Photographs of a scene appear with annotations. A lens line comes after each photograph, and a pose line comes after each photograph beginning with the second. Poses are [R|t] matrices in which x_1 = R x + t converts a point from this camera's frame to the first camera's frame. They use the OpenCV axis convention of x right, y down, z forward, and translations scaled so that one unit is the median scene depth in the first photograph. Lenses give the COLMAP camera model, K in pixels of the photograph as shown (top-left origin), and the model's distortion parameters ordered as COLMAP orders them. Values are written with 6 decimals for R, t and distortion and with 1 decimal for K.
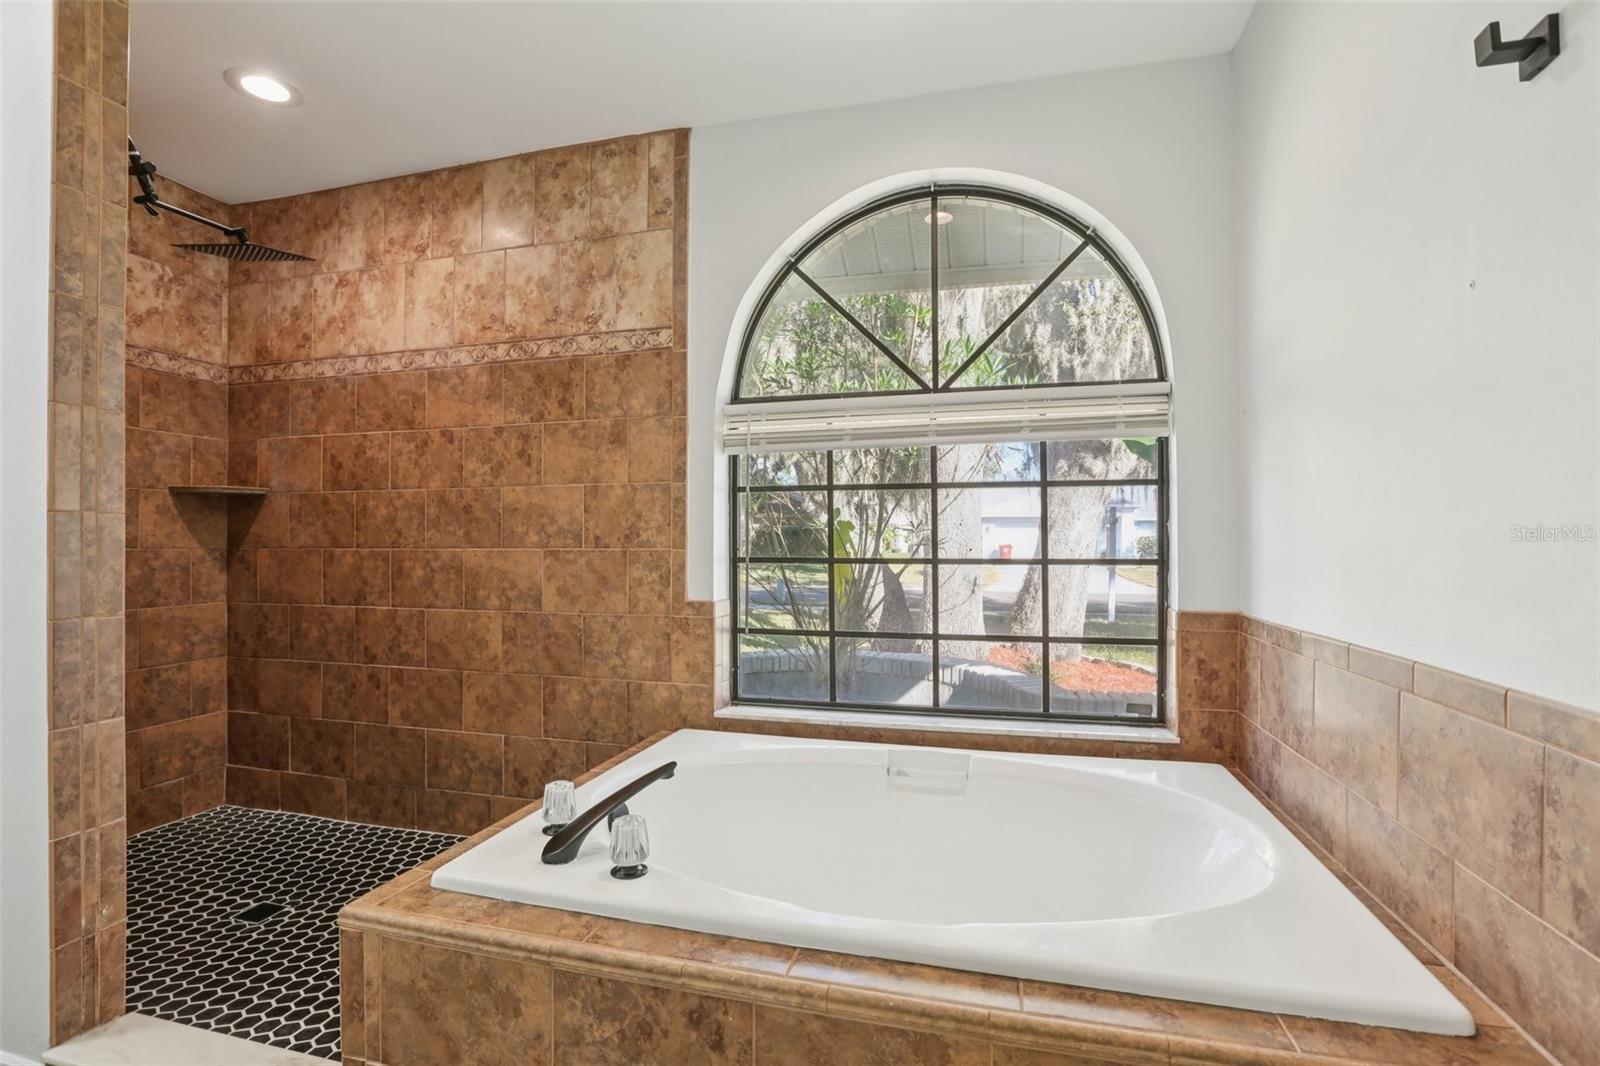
lens RADIAL K [[742.5, 0, 800.0], [0, 742.5, 533.0], [0, 0, 1]] dist [-0.031875, 0.000869]
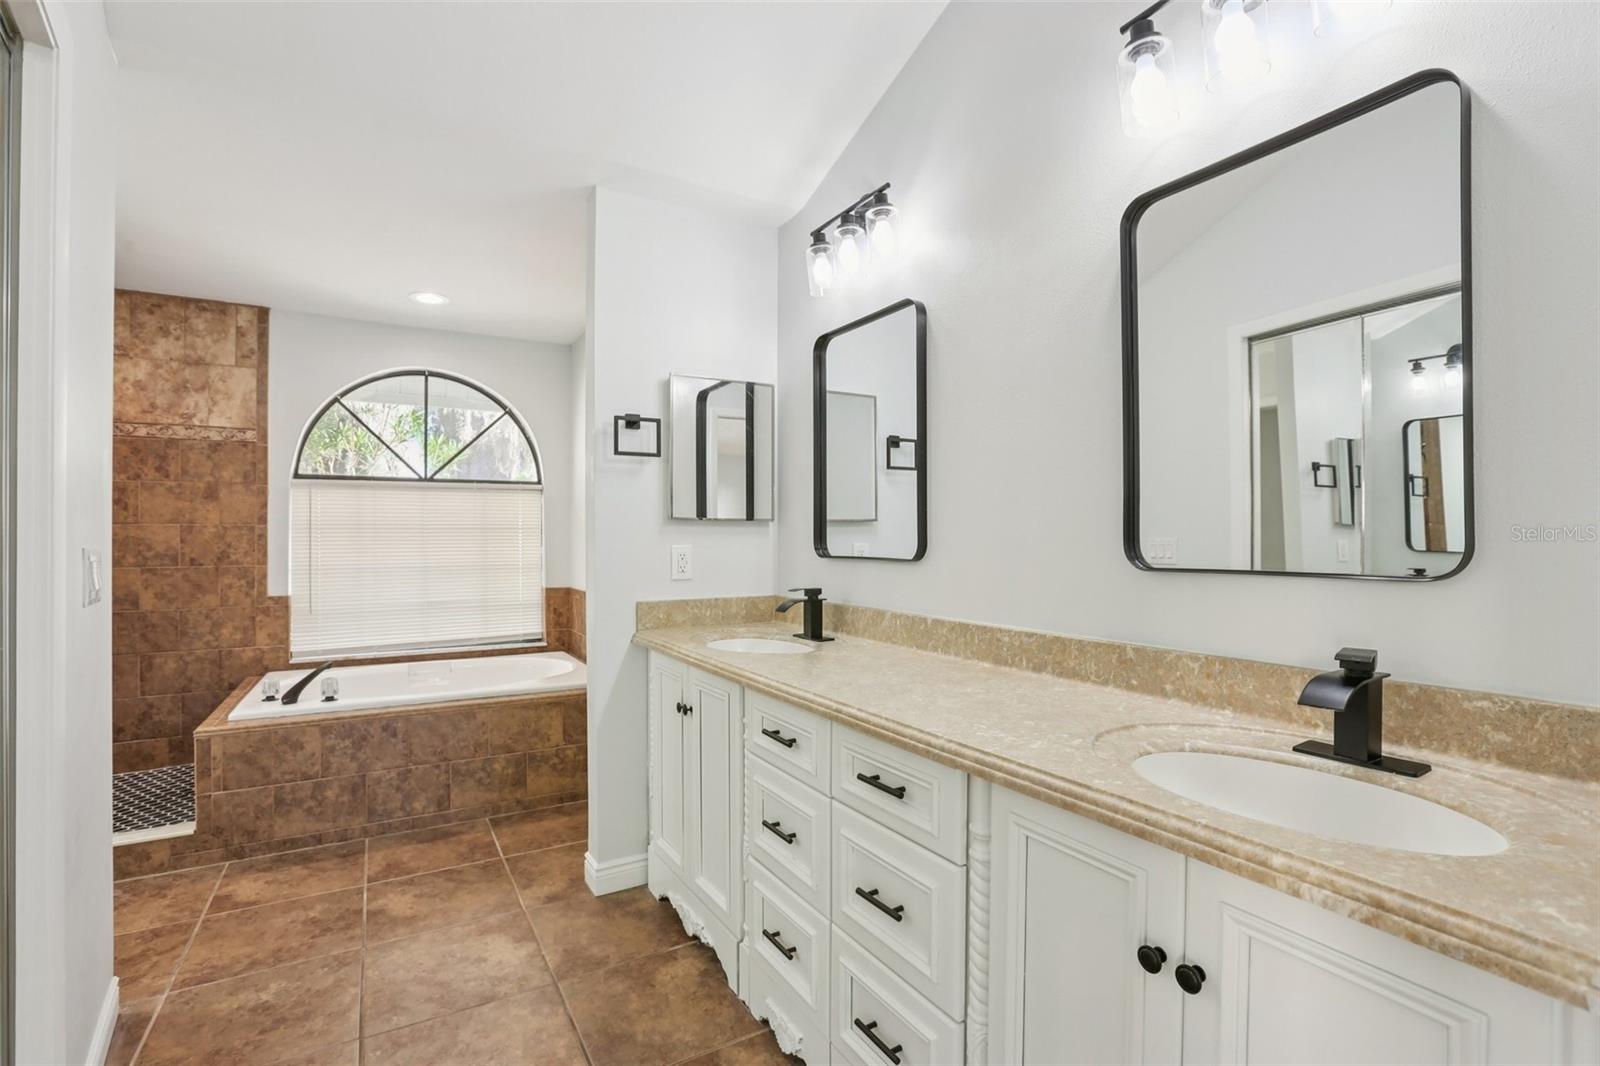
lens RADIAL K [[742.5, 0, 800.0], [0, 742.5, 533.0], [0, 0, 1]] dist [-0.031875, 0.000869]
pose [[0.706759, 0.002682, 0.707449, -0.452172], [-0.001853, 0.999996, -0.001939, -0.047947], [-0.707451, 0.000060, 0.706762, -0.967228]]
